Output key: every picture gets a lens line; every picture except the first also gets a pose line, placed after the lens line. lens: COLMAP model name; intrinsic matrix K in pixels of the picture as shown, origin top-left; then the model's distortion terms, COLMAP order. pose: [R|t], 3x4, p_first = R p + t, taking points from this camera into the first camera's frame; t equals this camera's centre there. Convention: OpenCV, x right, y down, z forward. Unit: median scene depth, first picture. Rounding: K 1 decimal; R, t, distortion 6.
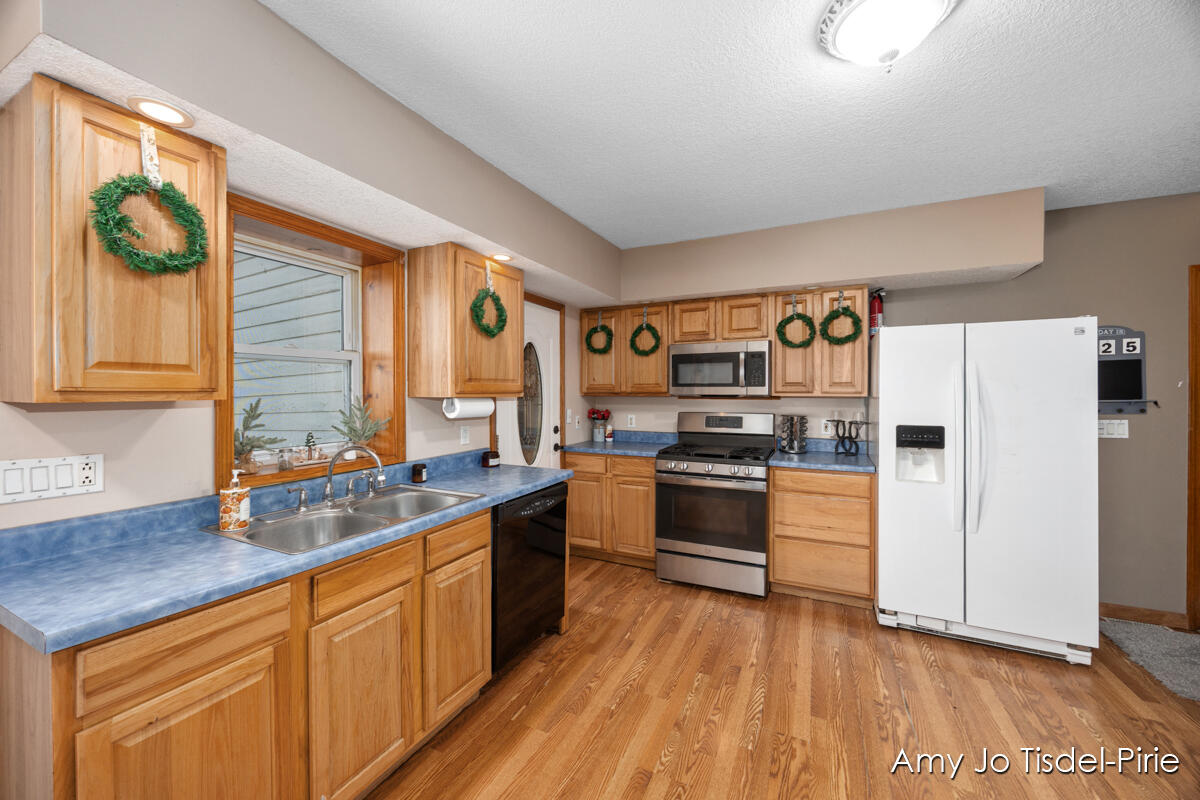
lens RADIAL K [[454.7, 0, 598.4], [0, 454.7, 394.5], [0, 0, 1]] dist [-0.014030, 0.000330]
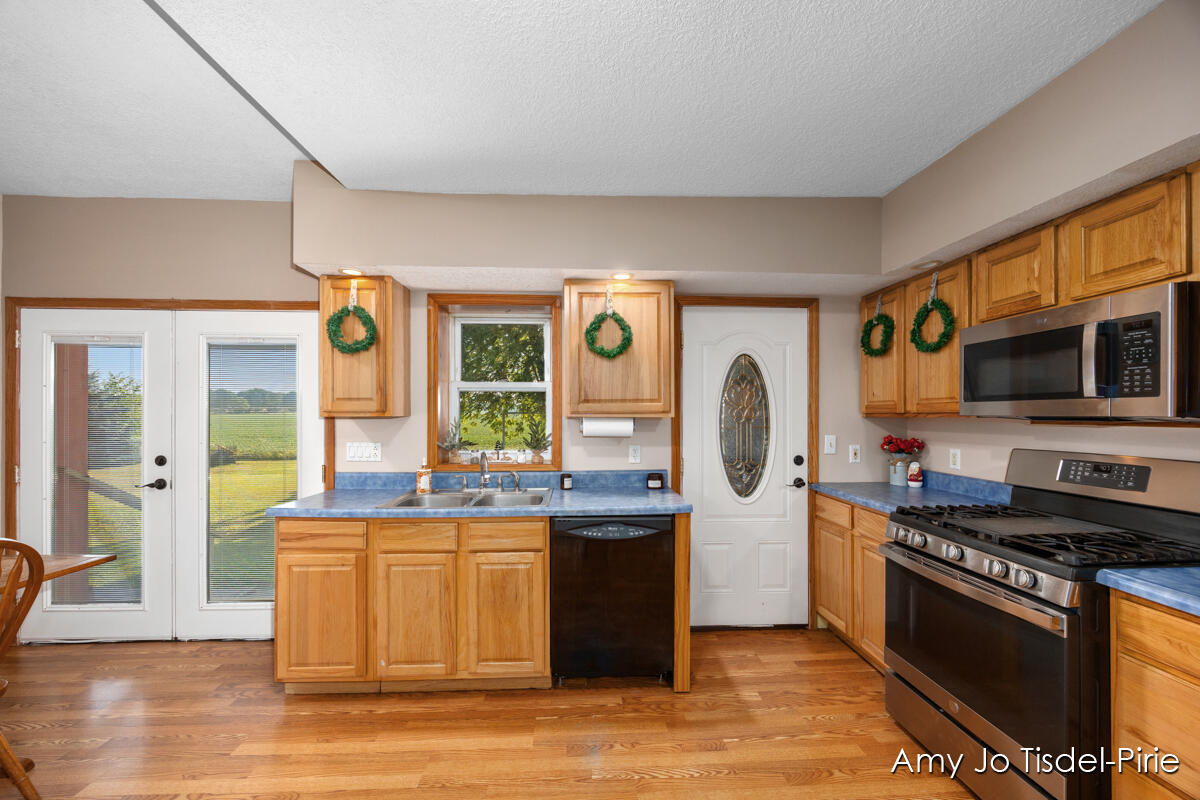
lens RADIAL K [[454.7, 0, 598.2], [0, 454.7, 416.8], [0, 0, 1]] dist [-0.014030, 0.000330]
pose [[0.480583, 0.004674, -0.876937, 0.519930], [-0.004627, 0.999985, 0.002795, 0.001897], [0.876937, 0.002714, 0.480598, 0.391023]]
